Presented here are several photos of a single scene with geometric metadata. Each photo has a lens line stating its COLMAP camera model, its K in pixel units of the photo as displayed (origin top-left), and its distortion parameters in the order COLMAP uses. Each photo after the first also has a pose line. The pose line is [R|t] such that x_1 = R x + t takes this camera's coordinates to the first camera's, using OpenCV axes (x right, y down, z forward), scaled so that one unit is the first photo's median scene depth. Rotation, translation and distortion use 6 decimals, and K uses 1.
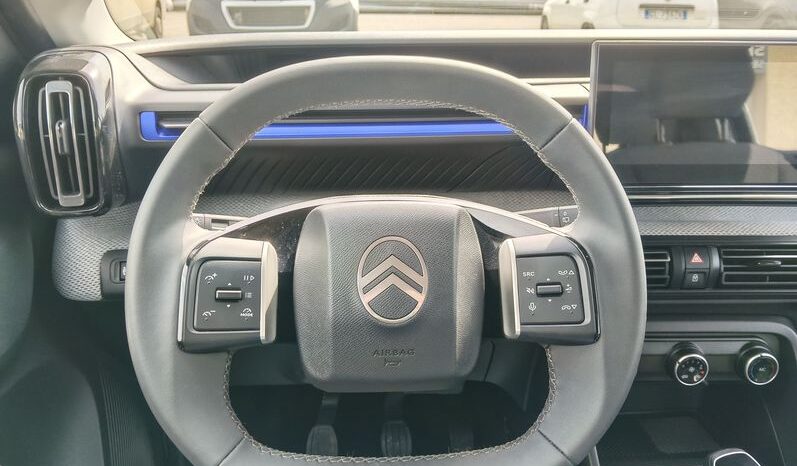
lens RADIAL K [[640.8, 0, 398.5], [0, 640.8, 233.0], [0, 0, 1]] dist [0.076747, -0.175195]
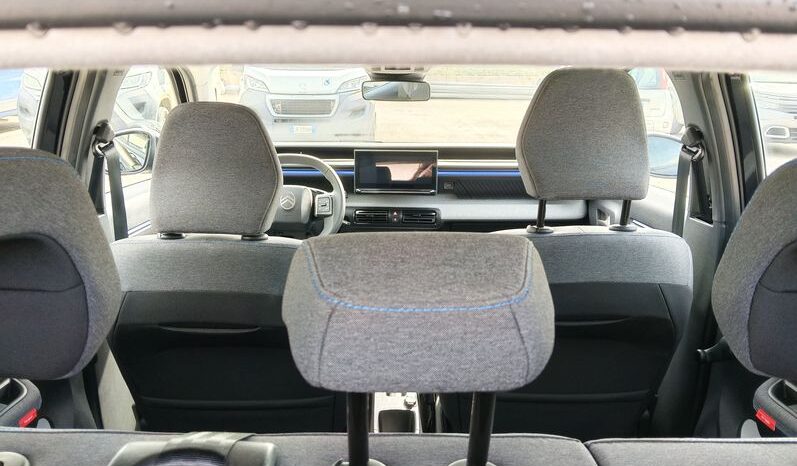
lens RADIAL K [[640.8, 0, 398.5], [0, 640.8, 233.0], [0, 0, 1]] dist [0.076747, -0.175195]
pose [[0.998492, 0.017348, -0.052077, 0.651880], [-0.023342, 0.992882, -0.116792, 0.522168], [0.049680, 0.117832, 0.991790, -2.250491]]
